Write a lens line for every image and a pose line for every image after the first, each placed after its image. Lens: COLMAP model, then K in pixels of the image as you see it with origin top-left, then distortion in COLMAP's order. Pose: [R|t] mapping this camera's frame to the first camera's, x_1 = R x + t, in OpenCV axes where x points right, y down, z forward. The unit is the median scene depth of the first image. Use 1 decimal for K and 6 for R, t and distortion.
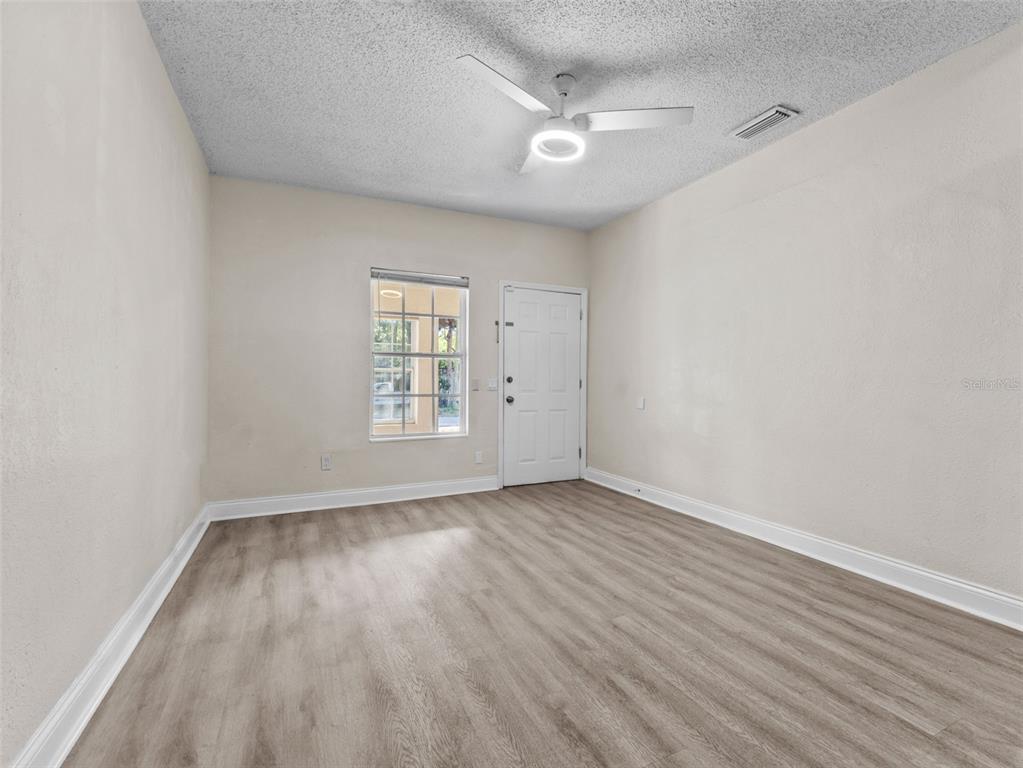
lens RADIAL K [[466.8, 0, 507.9], [0, 466.8, 370.2], [0, 0, 1]] dist [0.002670, 0.000030]
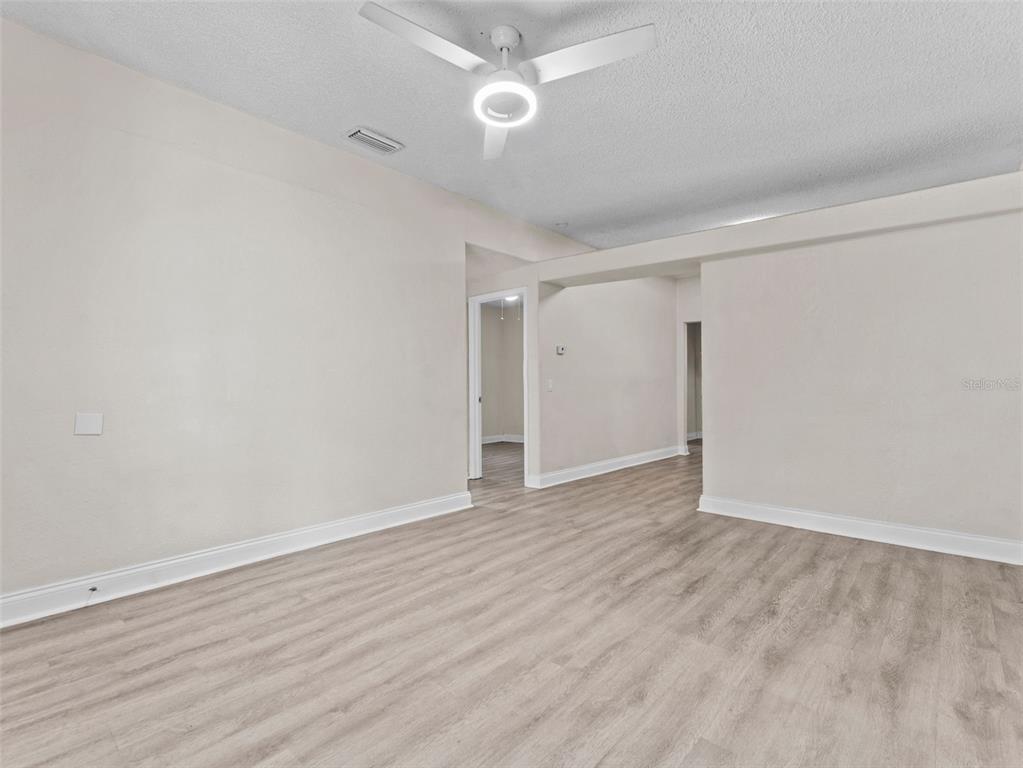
lens RADIAL K [[484.5, 0, 511.3], [0, 484.5, 361.0], [0, 0, 1]] dist [0.002093, 0.000128]
pose [[-0.398007, 0.038003, 0.916595, -0.751363], [-0.023718, 0.998381, -0.051693, 0.024003], [-0.917076, -0.042314, -0.396461, 1.389819]]
